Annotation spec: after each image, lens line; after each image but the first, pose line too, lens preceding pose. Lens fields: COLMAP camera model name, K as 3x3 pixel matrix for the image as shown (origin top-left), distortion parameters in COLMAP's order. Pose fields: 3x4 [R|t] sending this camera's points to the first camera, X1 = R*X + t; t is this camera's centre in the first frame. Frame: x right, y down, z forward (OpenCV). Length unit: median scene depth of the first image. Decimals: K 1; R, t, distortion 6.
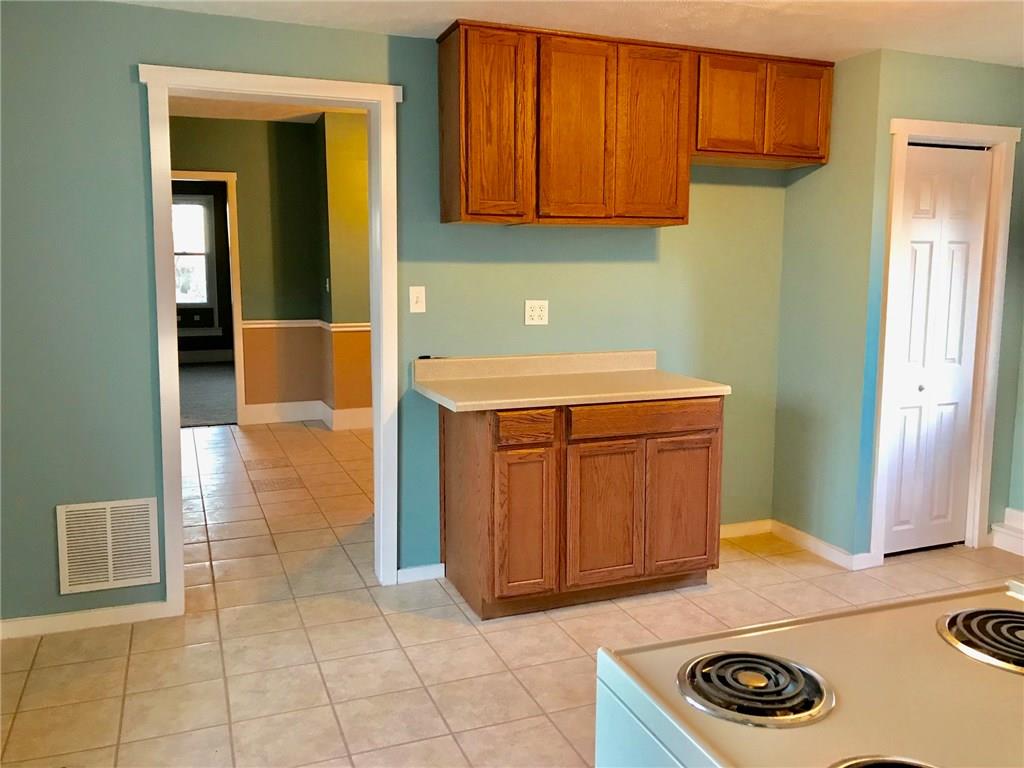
lens RADIAL K [[834.4, 0, 509.3], [0, 834.4, 364.9], [0, 0, 1]] dist [0.055720, -0.011911]
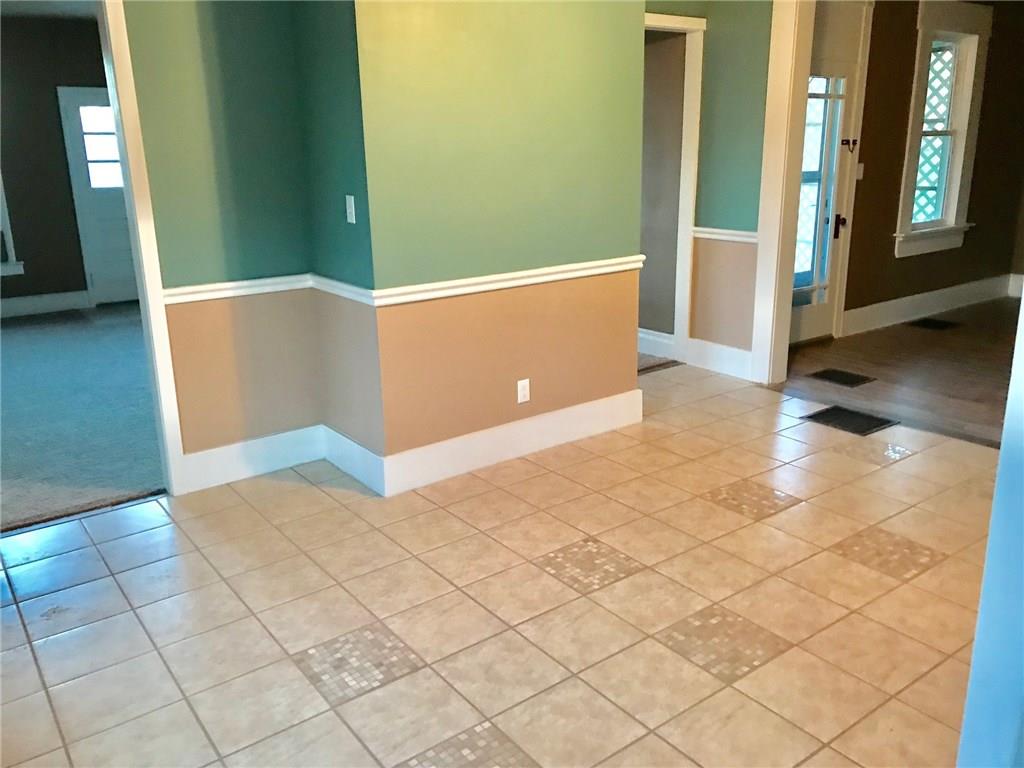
lens RADIAL K [[834.4, 0, 509.3], [0, 834.4, 364.9], [0, 0, 1]] dist [0.055720, -0.011911]
pose [[0.964442, -0.084663, 0.250369, -0.246158], [0.051428, 0.989313, 0.136433, -0.064250], [-0.259244, -0.118706, 0.958489, 0.467104]]
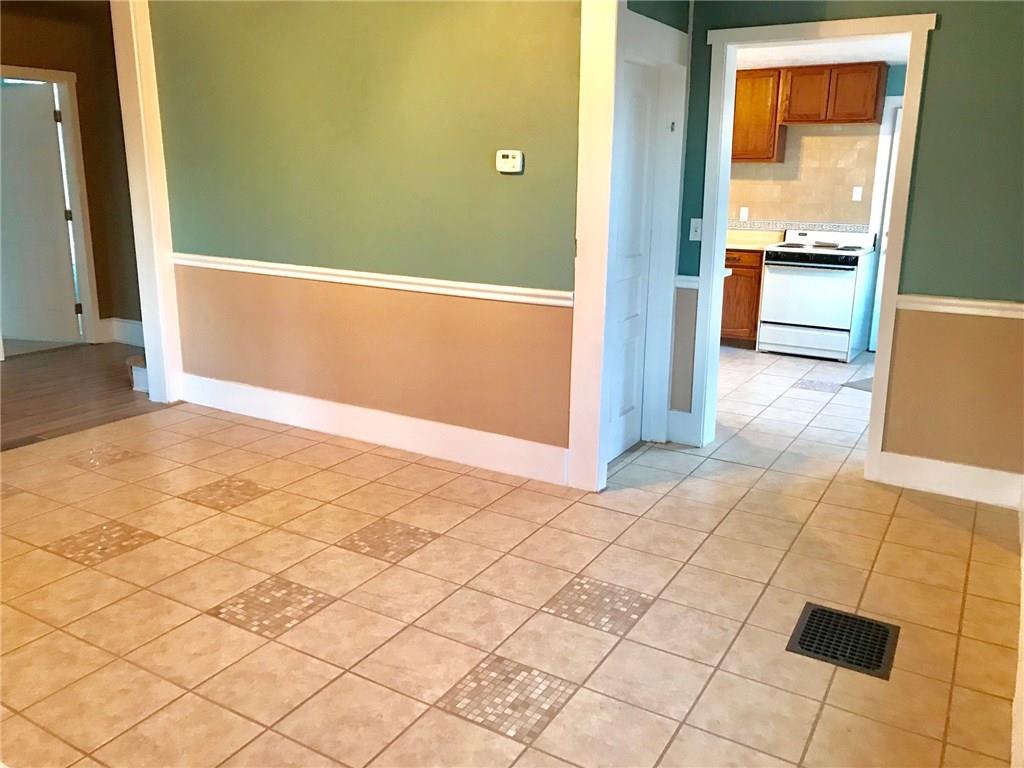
lens RADIAL K [[834.4, 0, 509.3], [0, 834.4, 364.9], [0, 0, 1]] dist [0.055720, -0.011911]
pose [[-0.609840, -0.186780, 0.770200, -2.975844], [0.086959, 0.950193, 0.299283, -0.775212], [-0.787739, 0.249491, -0.563224, 6.739879]]
